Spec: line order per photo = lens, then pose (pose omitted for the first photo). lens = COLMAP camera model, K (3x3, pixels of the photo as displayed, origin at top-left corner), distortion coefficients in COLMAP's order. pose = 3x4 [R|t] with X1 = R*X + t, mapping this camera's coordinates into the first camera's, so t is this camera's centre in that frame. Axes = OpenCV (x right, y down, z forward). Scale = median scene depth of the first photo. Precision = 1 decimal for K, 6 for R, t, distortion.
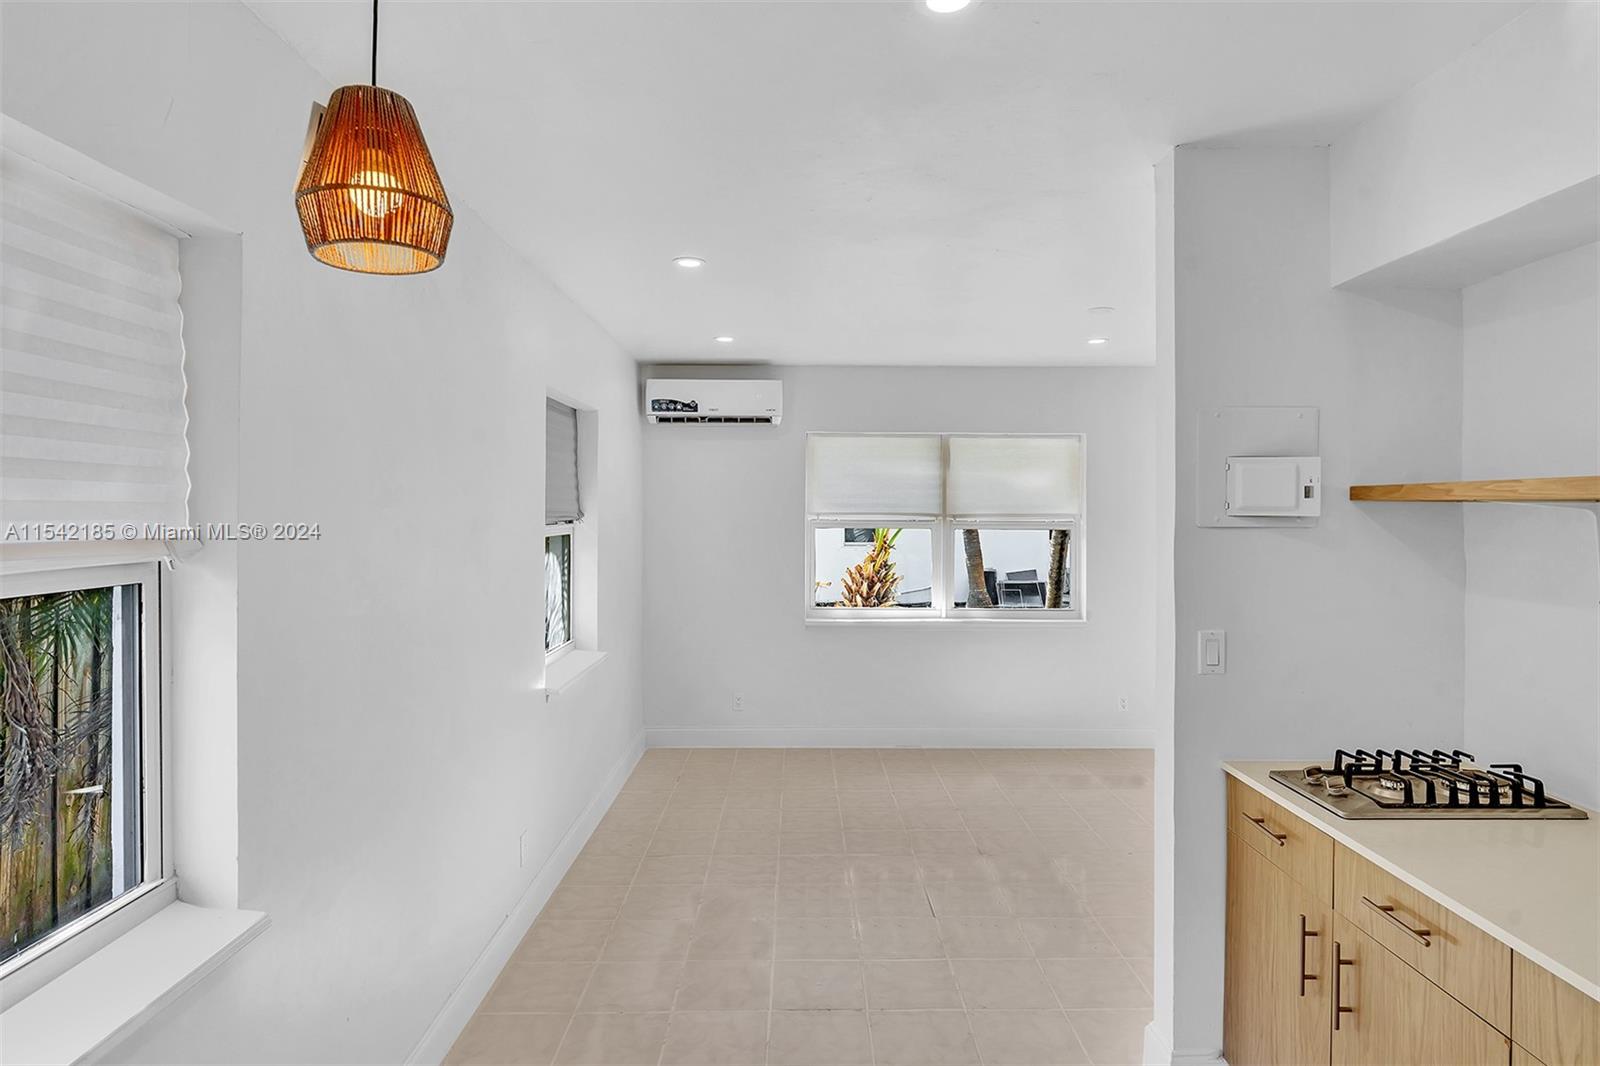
lens RADIAL K [[853.0, 0, 801.9], [0, 853.0, 508.4], [0, 0, 1]] dist [-0.005045, -0.000110]
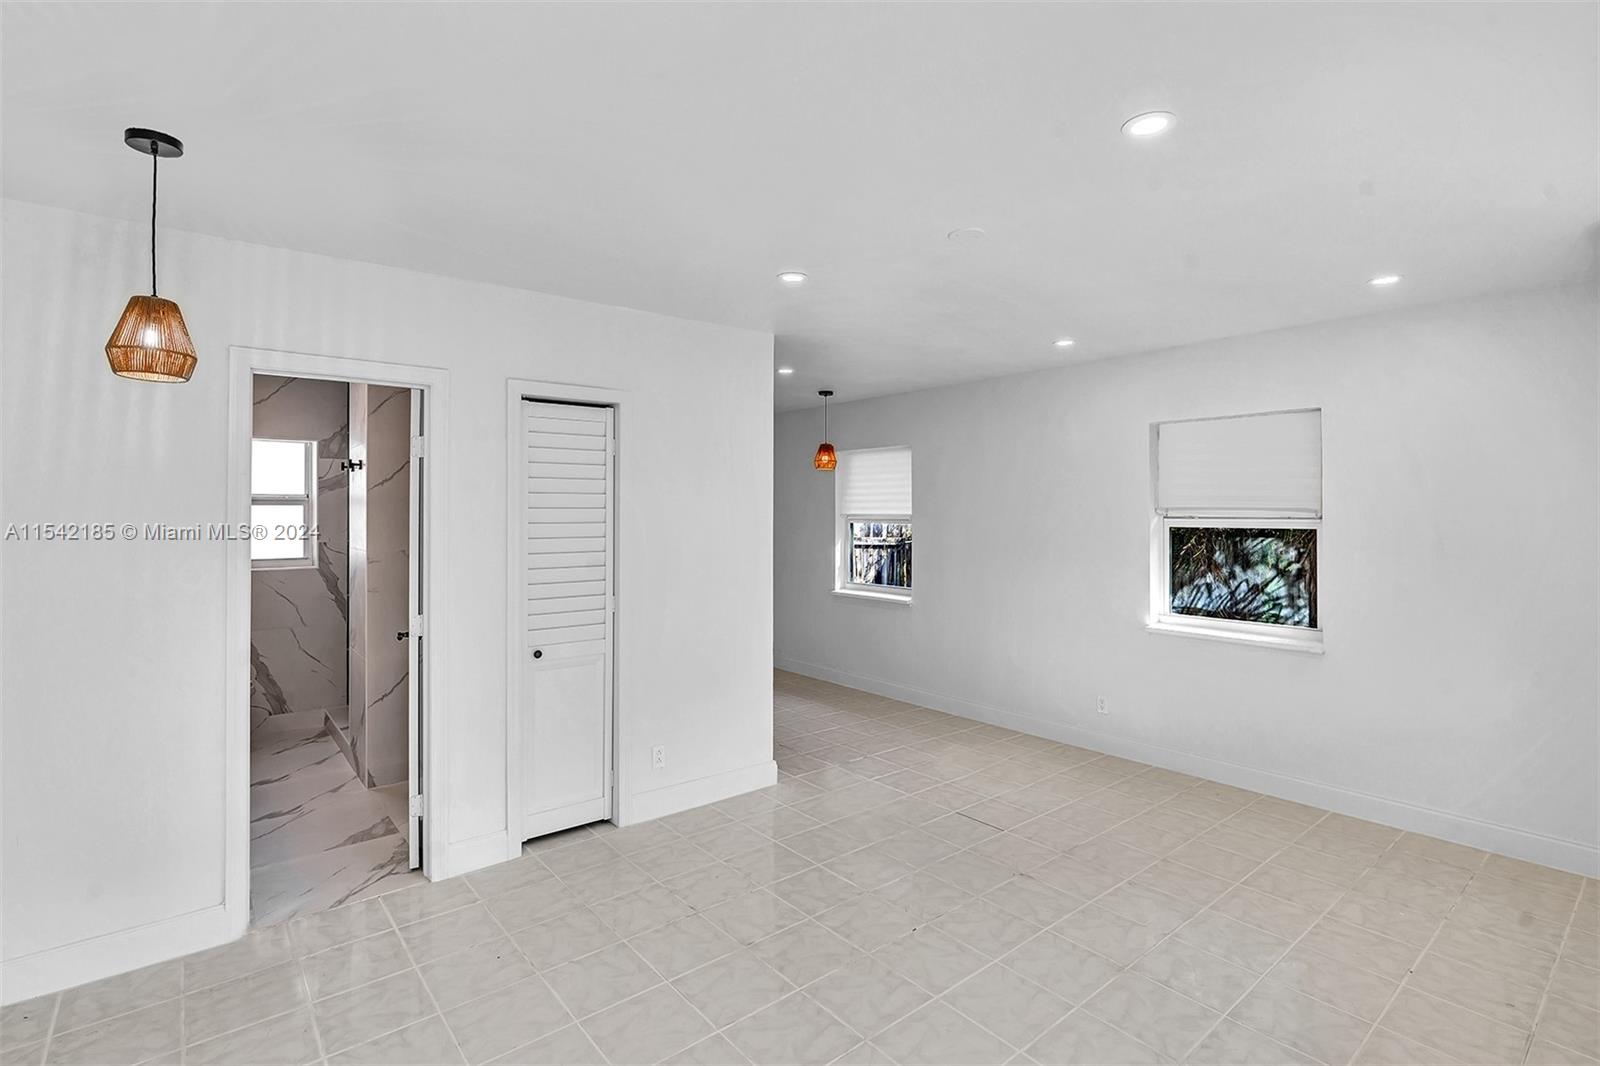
lens RADIAL K [[761.3, 0, 798.0], [0, 761.3, 506.7], [0, 0, 1]] dist [-0.006313, 0.000752]
pose [[-0.775527, -0.005763, -0.631288, 0.683756], [-0.000586, 0.999964, -0.008409, 0.009471], [0.631314, -0.006151, -0.775503, 1.096464]]
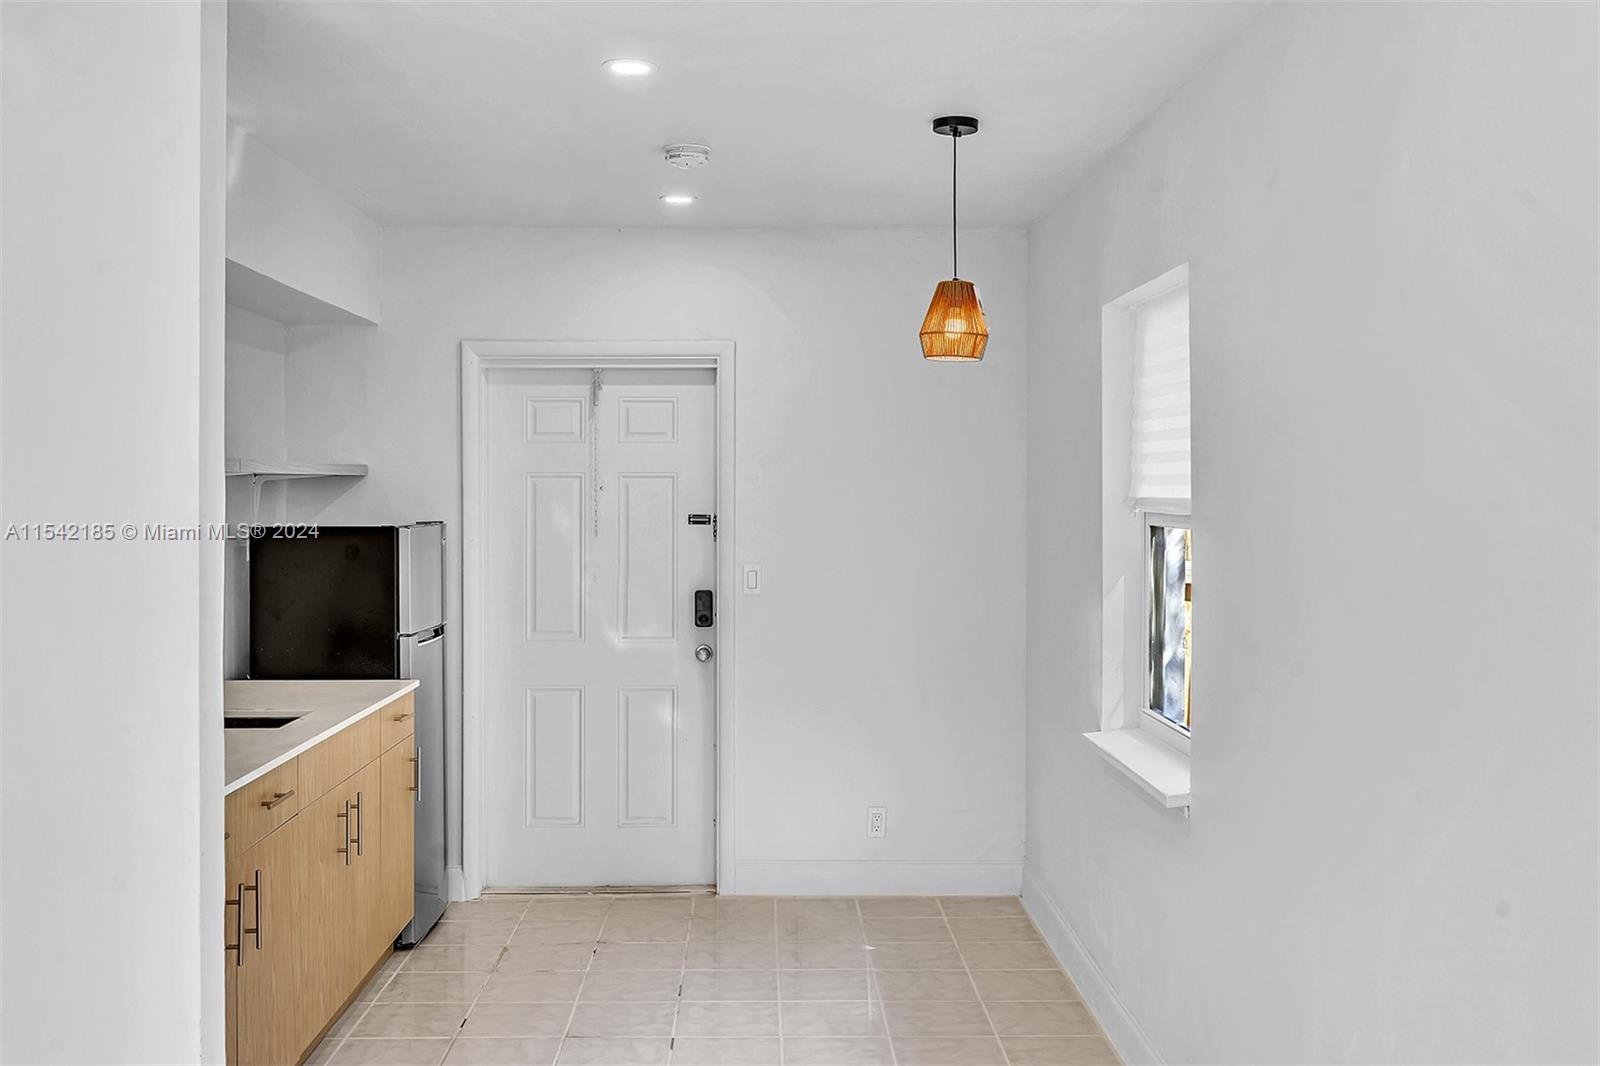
lens RADIAL K [[1564.4, 0, 797.9], [0, 1564.4, 481.4], [0, 0, 1]] dist [0.001606, 0.001323]
pose [[-0.999847, -0.002071, -0.017369, -0.007877], [-0.001967, 0.999980, -0.005958, 0.006971], [0.017381, -0.005922, -0.999831, 0.994745]]
